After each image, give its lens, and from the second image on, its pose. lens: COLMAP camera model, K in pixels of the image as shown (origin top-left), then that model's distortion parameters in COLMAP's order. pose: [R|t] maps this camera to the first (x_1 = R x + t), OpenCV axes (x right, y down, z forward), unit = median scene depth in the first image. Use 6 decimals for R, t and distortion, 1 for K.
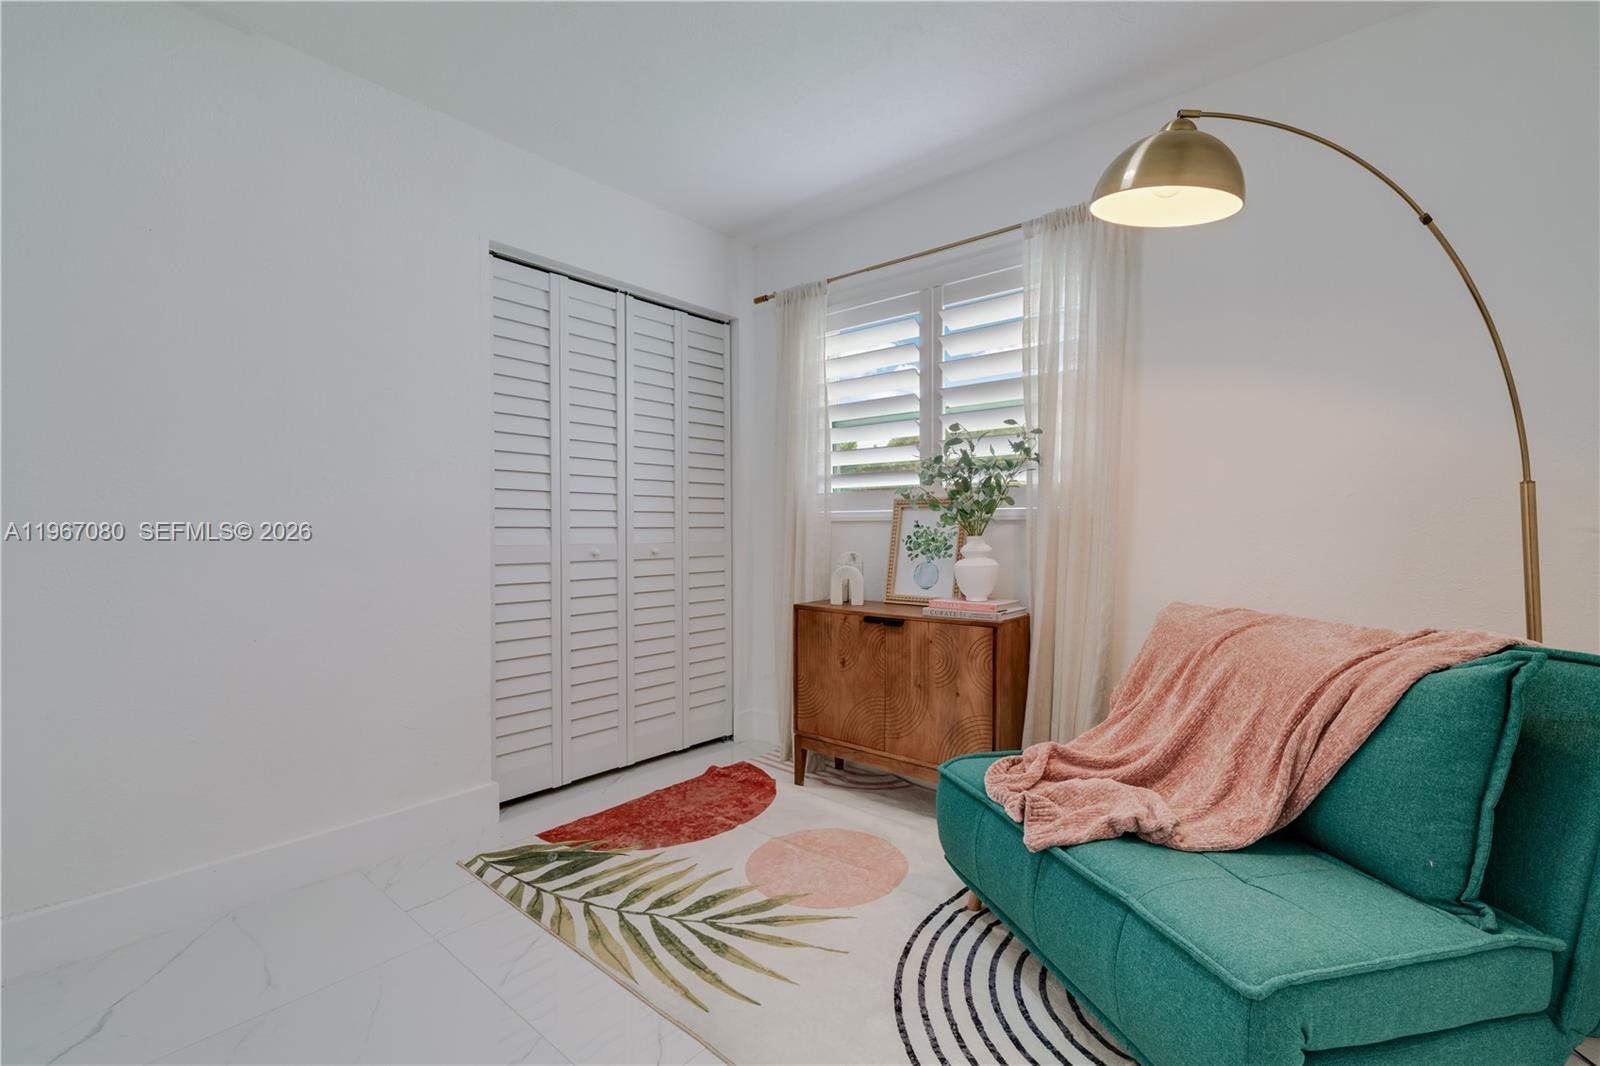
lens RADIAL K [[699.3, 0, 794.6], [0, 699.3, 538.9], [0, 0, 1]] dist [0.000983, 0.000777]
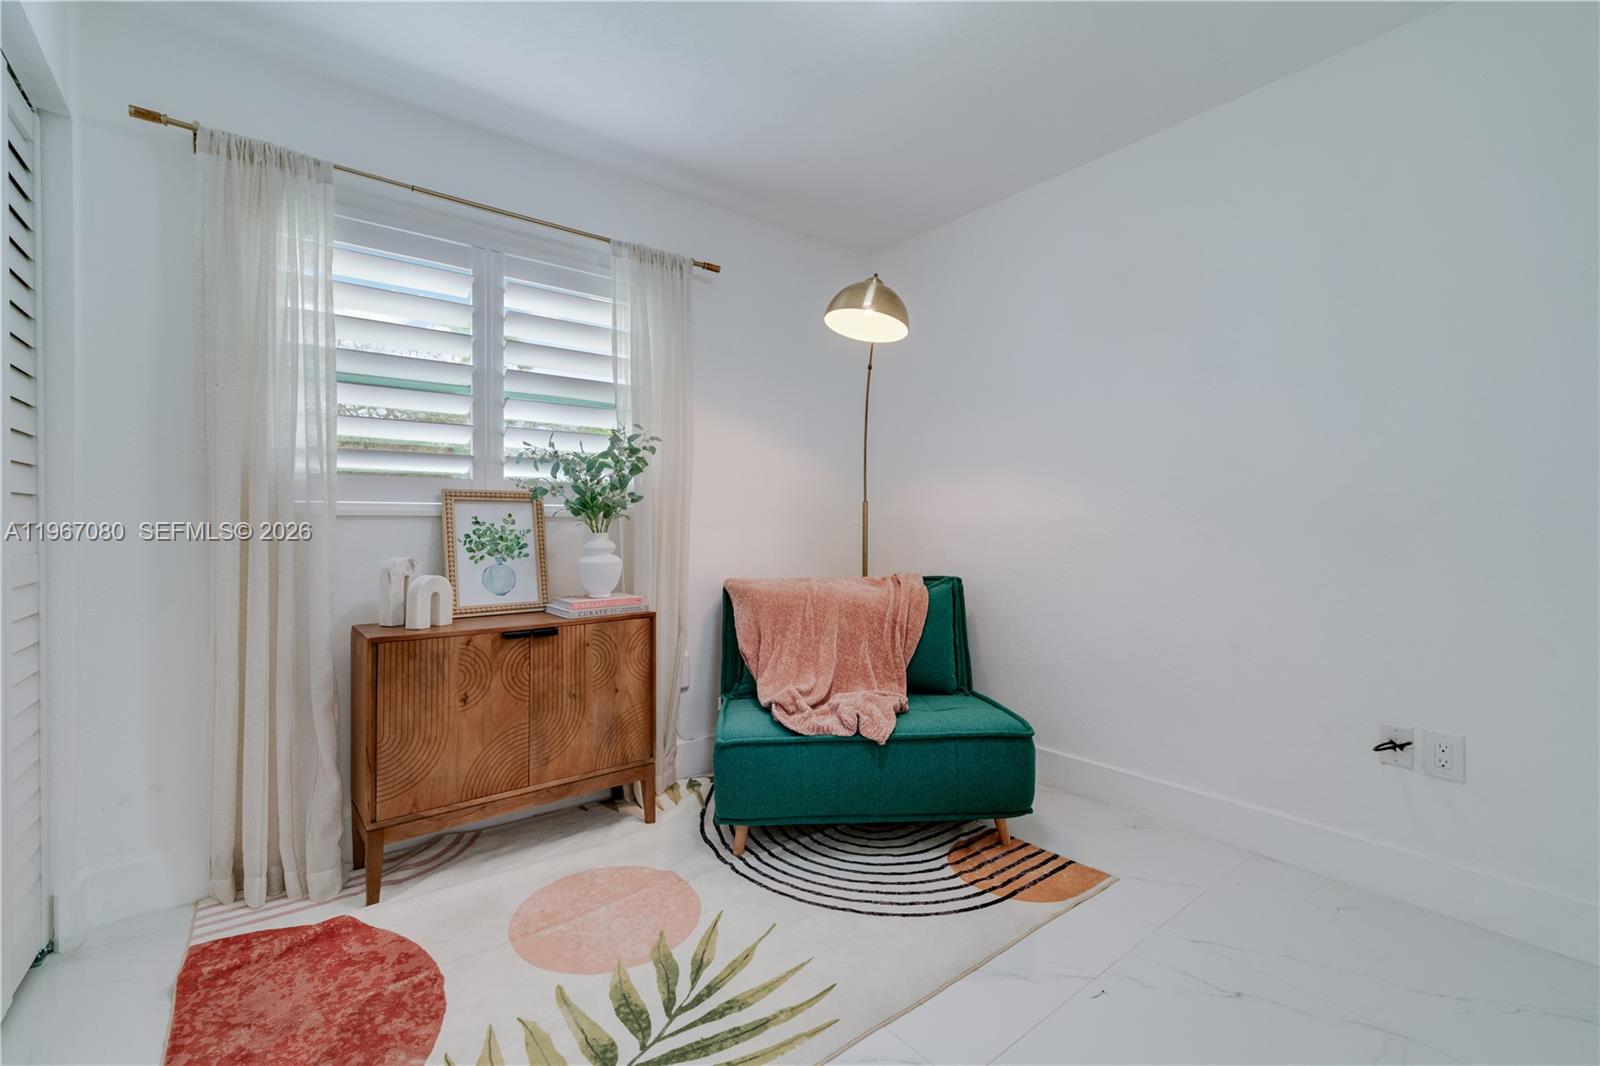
lens RADIAL K [[699.3, 0, 793.8], [0, 699.3, 525.3], [0, 0, 1]] dist [0.000983, 0.000777]
pose [[0.186611, -0.000394, 0.982434, -0.615064], [0.019291, 0.999809, -0.003263, -0.005576], [-0.982244, 0.019561, 0.186583, 0.488442]]
